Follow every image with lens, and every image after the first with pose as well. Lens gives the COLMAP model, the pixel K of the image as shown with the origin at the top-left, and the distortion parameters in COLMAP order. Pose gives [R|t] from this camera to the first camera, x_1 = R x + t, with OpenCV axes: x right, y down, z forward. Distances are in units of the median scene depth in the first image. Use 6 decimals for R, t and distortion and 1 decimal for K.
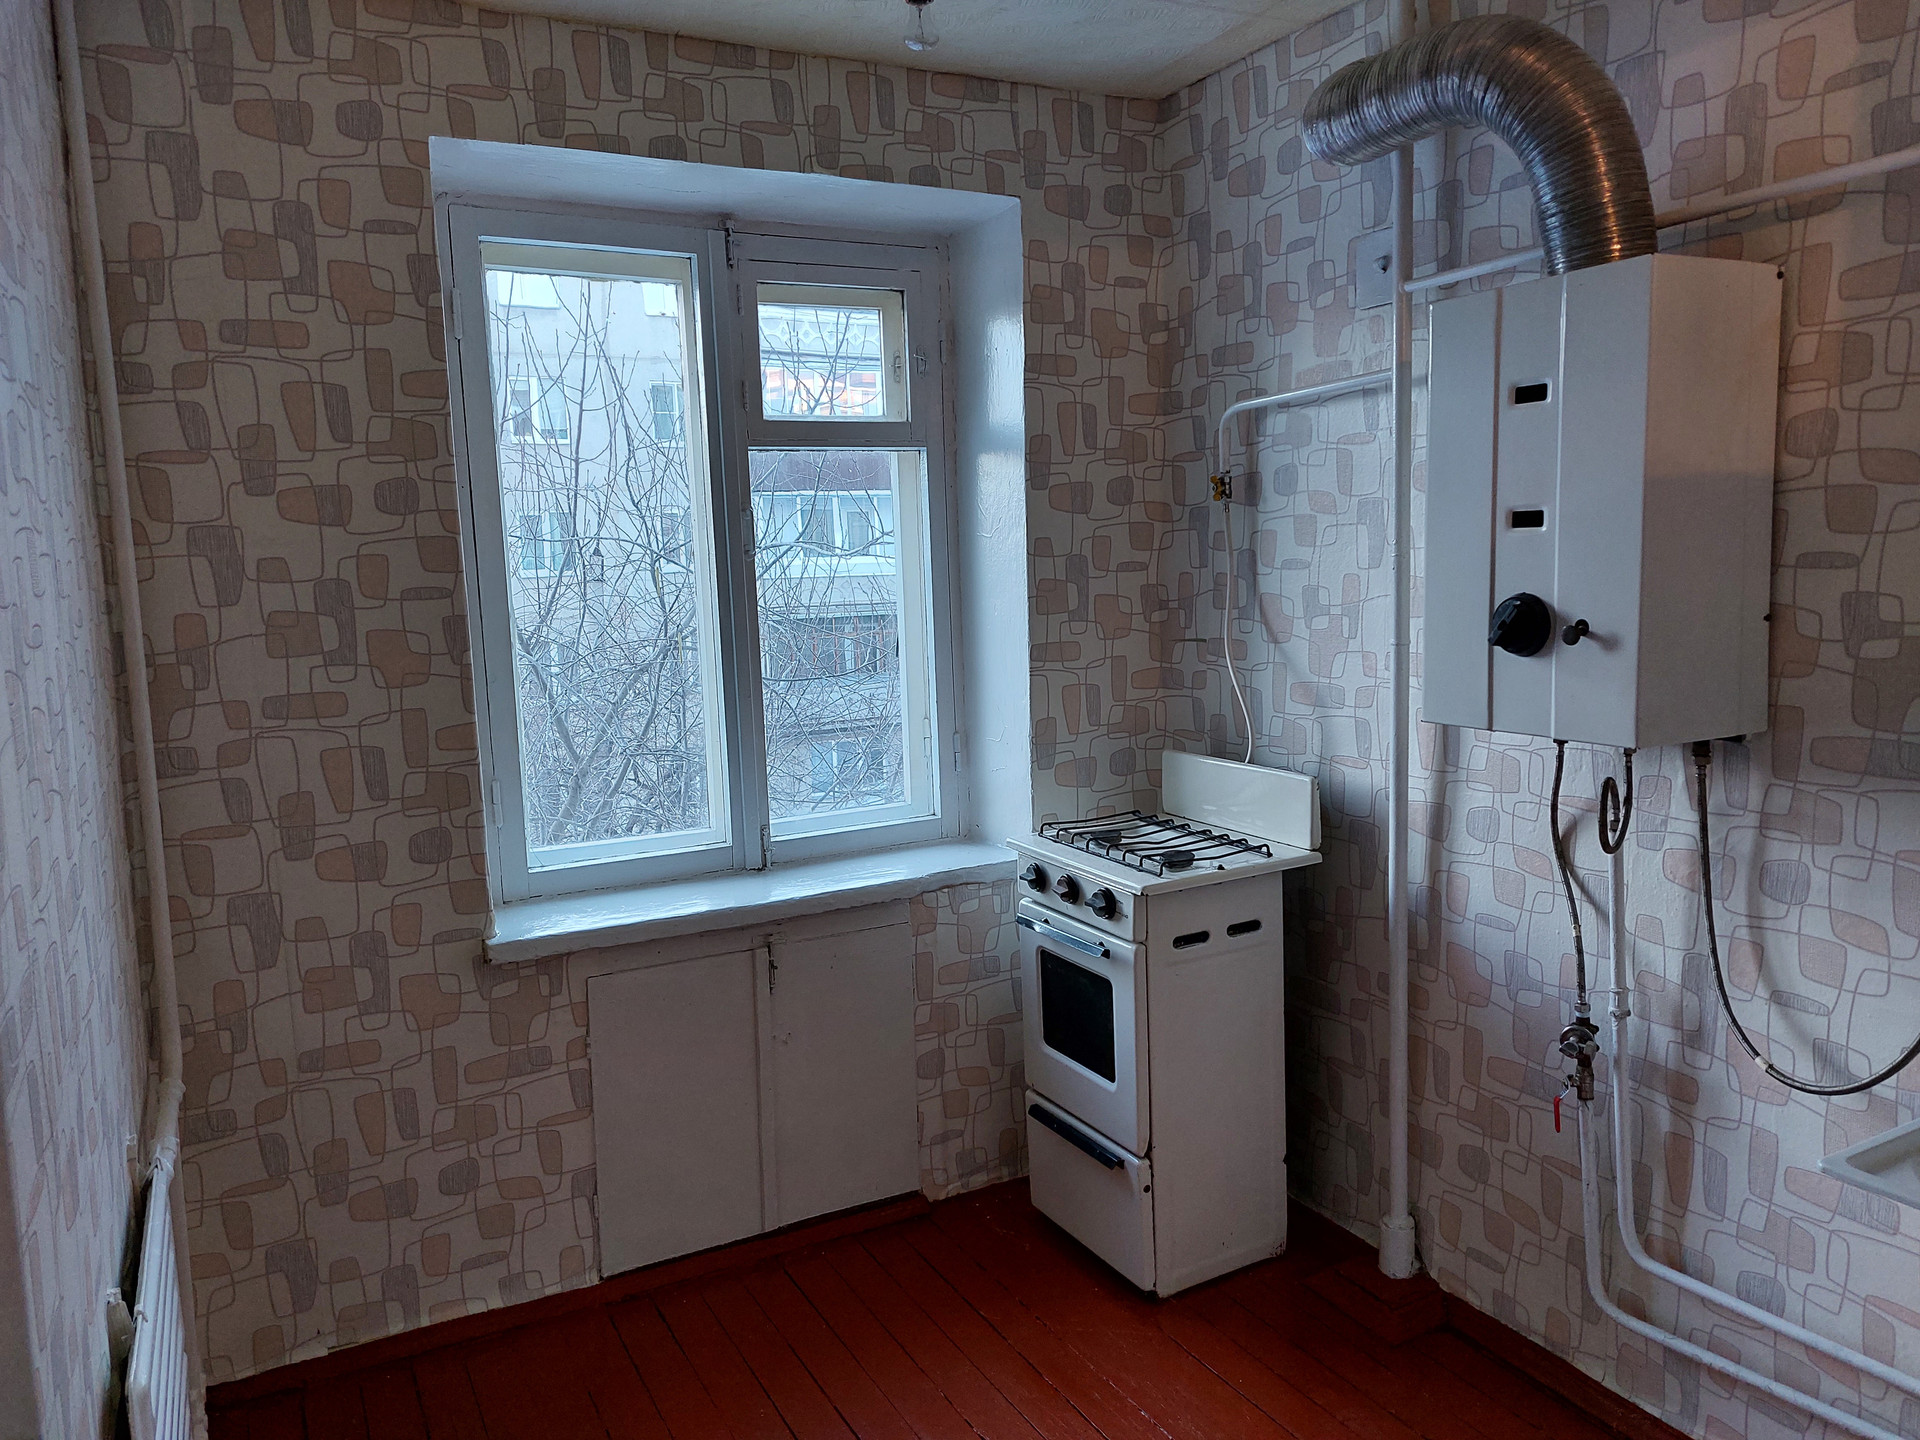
lens RADIAL K [[1364.0, 0, 951.1], [0, 1364.0, 712.1], [0, 0, 1]] dist [0.059585, -0.056161]
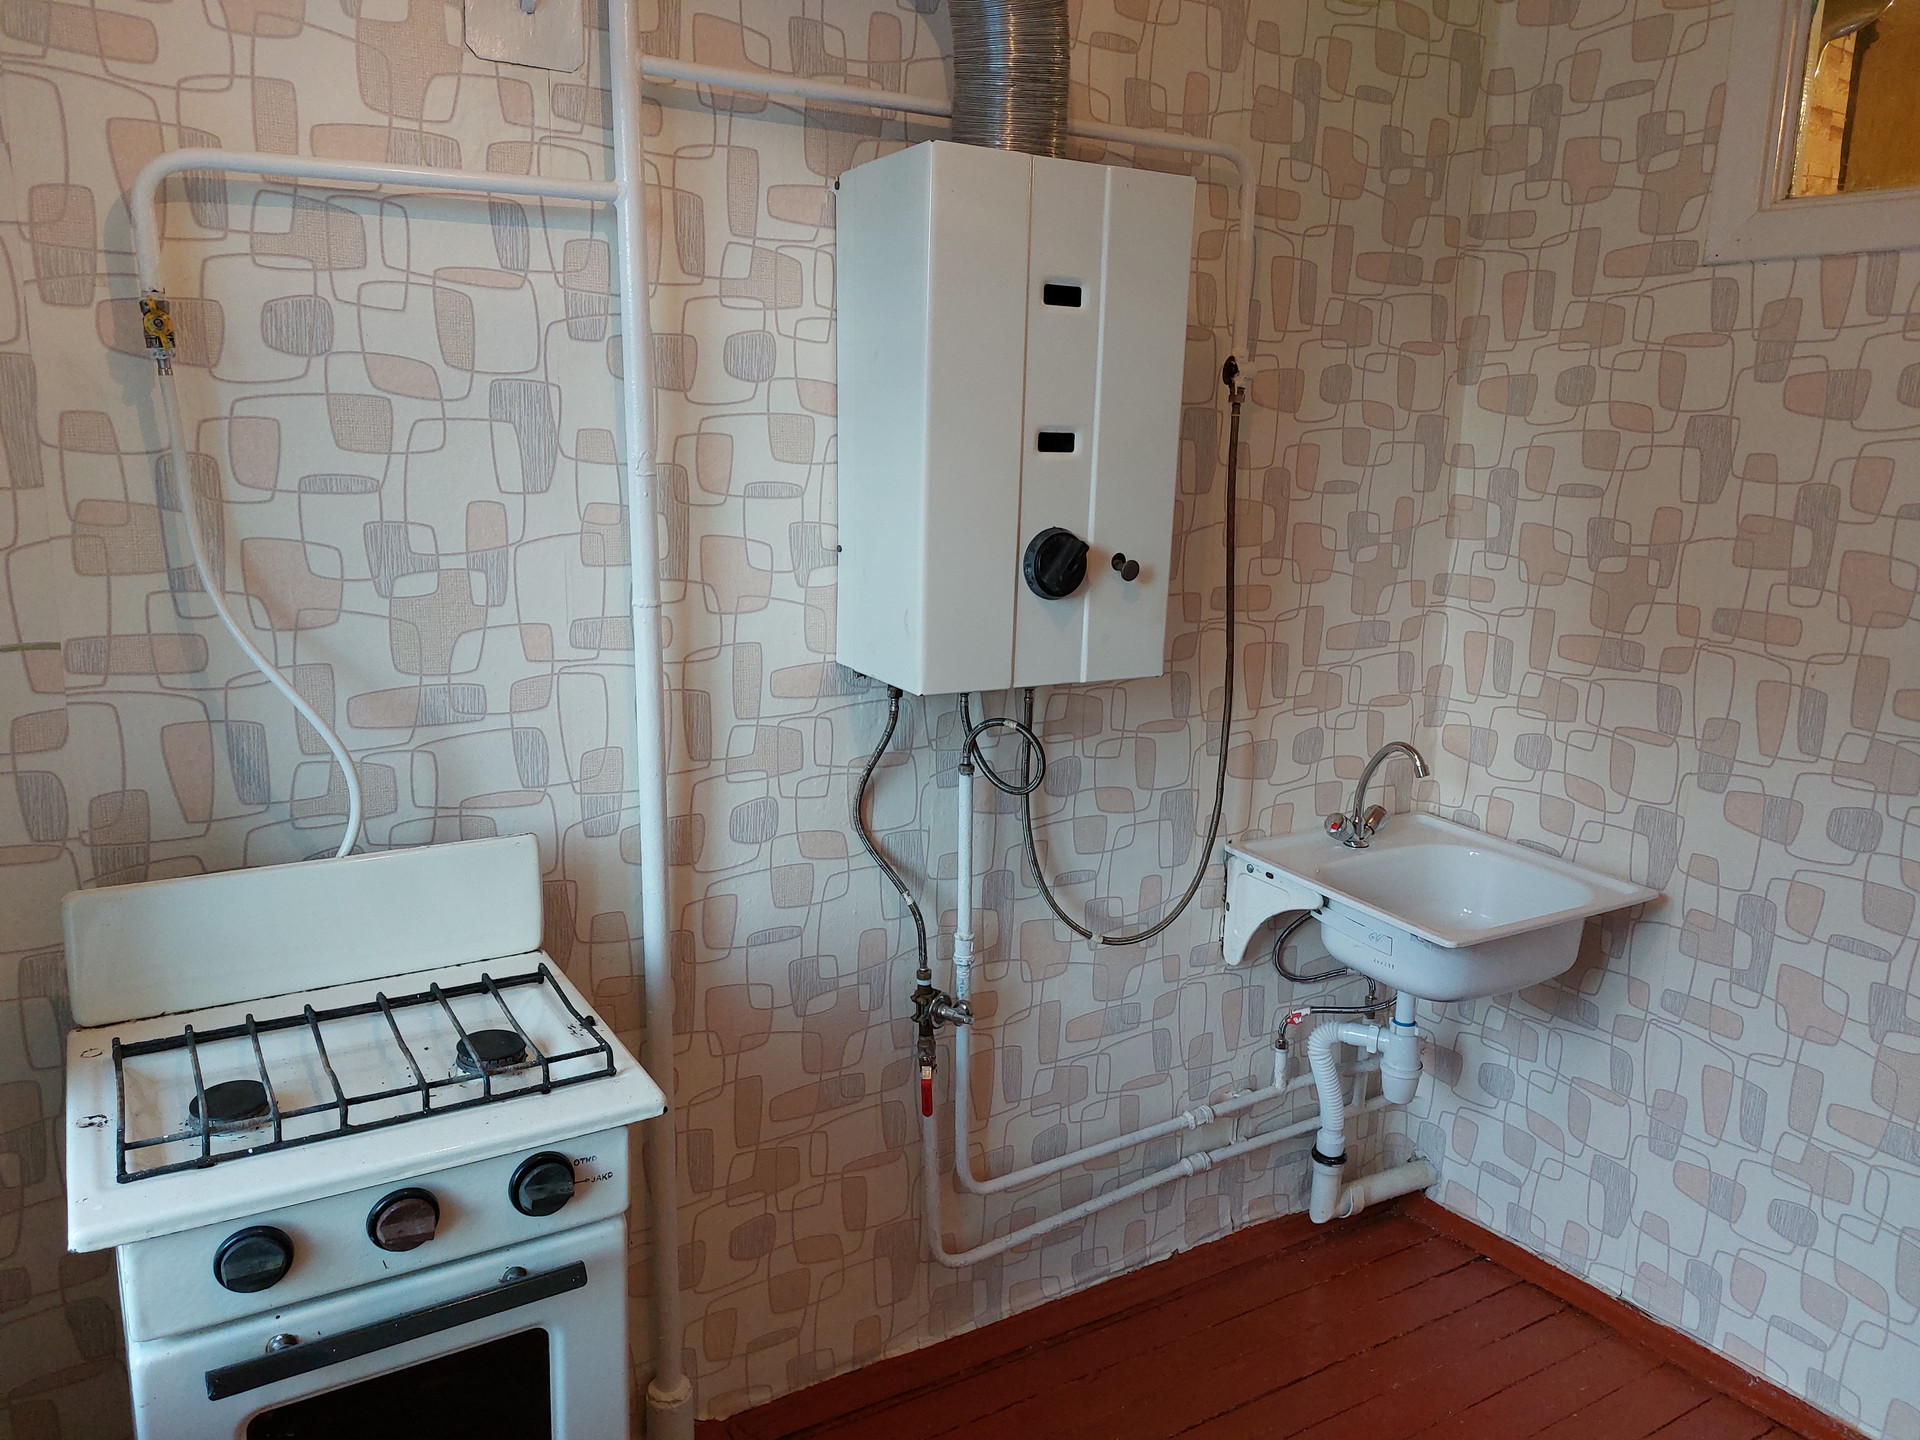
lens RADIAL K [[1364.0, 0, 835.2], [0, 1364.0, 703.3], [0, 0, 1]] dist [0.059585, -0.056161]
pose [[-0.035713, -0.149164, 0.988167, -0.383714], [0.099714, 0.983332, 0.152038, -0.101304], [-0.994375, 0.103964, -0.020244, 0.970740]]
